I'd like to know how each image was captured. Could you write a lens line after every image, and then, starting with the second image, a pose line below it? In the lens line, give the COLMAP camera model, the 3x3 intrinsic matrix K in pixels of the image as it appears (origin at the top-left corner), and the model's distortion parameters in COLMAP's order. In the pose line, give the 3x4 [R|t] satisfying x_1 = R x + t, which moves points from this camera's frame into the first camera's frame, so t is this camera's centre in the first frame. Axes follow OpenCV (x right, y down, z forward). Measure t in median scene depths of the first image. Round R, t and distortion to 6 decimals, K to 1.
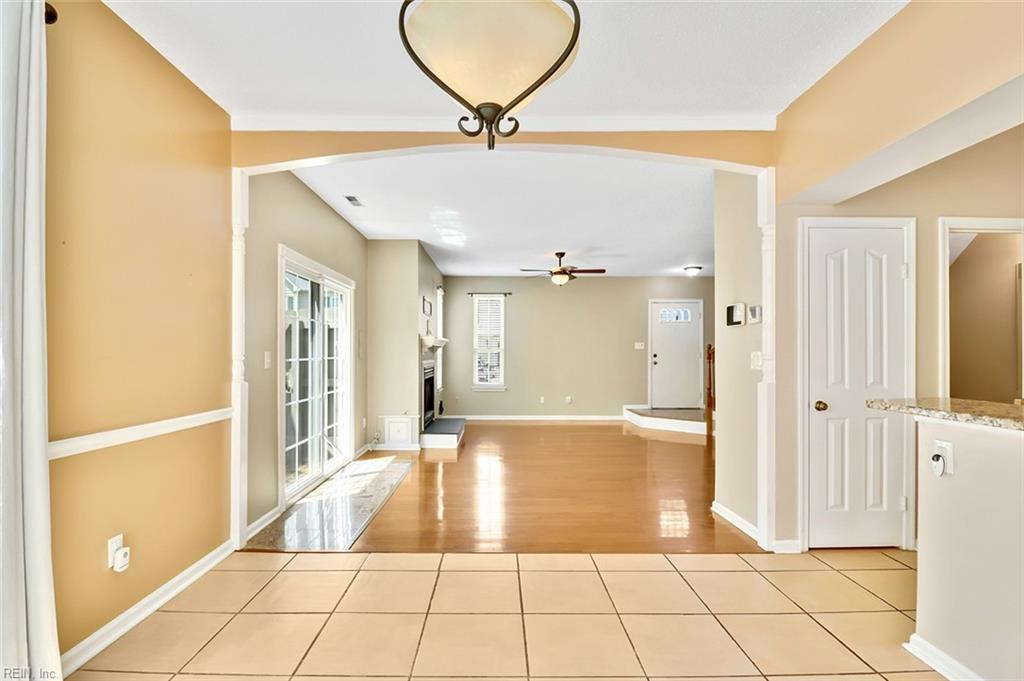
lens RADIAL K [[488.9, 0, 501.1], [0, 488.9, 351.5], [0, 0, 1]] dist [-0.001377, -0.000314]
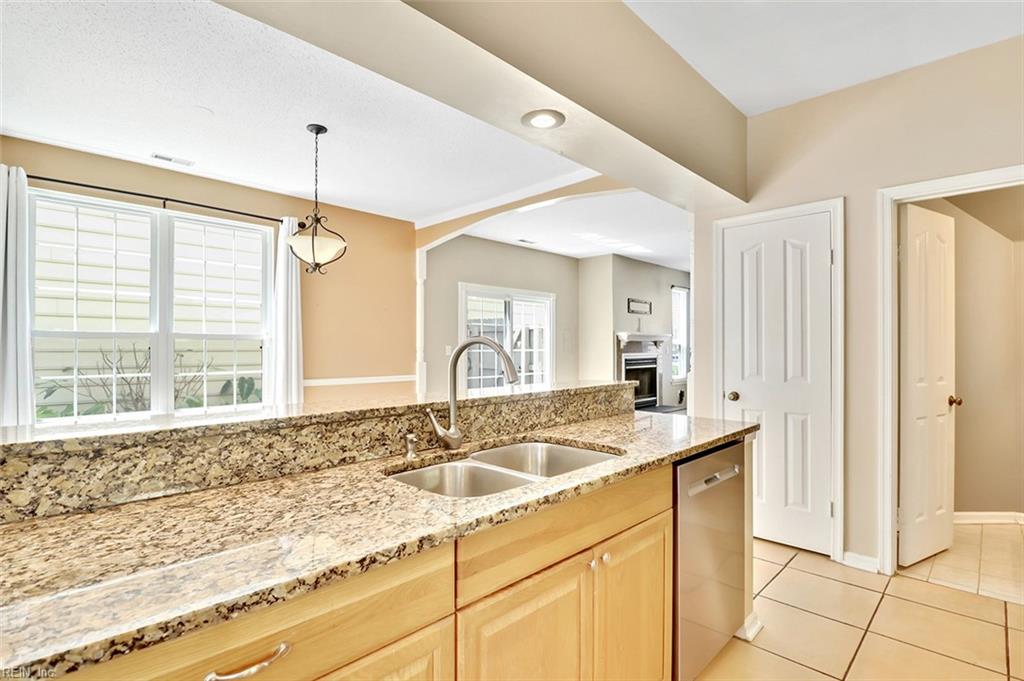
lens RADIAL K [[487.0, 0, 512.0], [0, 487.0, 350.3], [0, 0, 1]] dist [0.001182, -0.012226]
pose [[0.703577, 0.005024, -0.710602, 0.571471], [0.001747, 0.999960, 0.008800, 0.000843], [0.710617, -0.007433, 0.703540, -0.038981]]
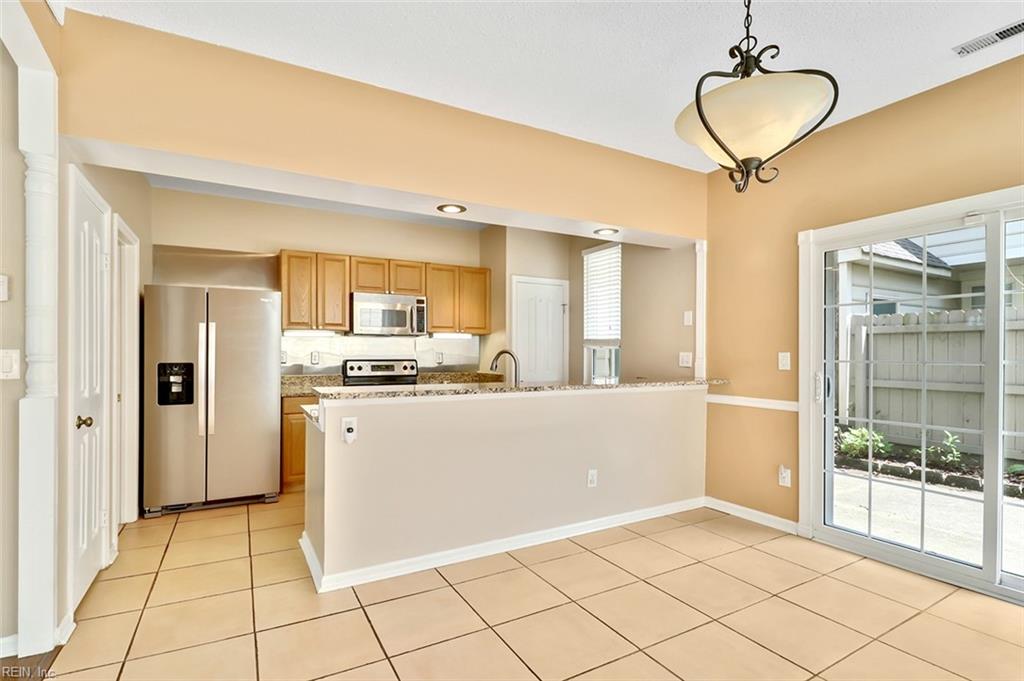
lens RADIAL K [[473.8, 0, 507.5], [0, 473.8, 351.0], [0, 0, 1]] dist [-0.000887, -0.014815]
pose [[-0.481508, 0.006860, 0.876415, -0.164173], [-0.004069, 0.999941, -0.010062, 0.003121], [-0.876432, -0.008411, -0.481452, 0.425500]]
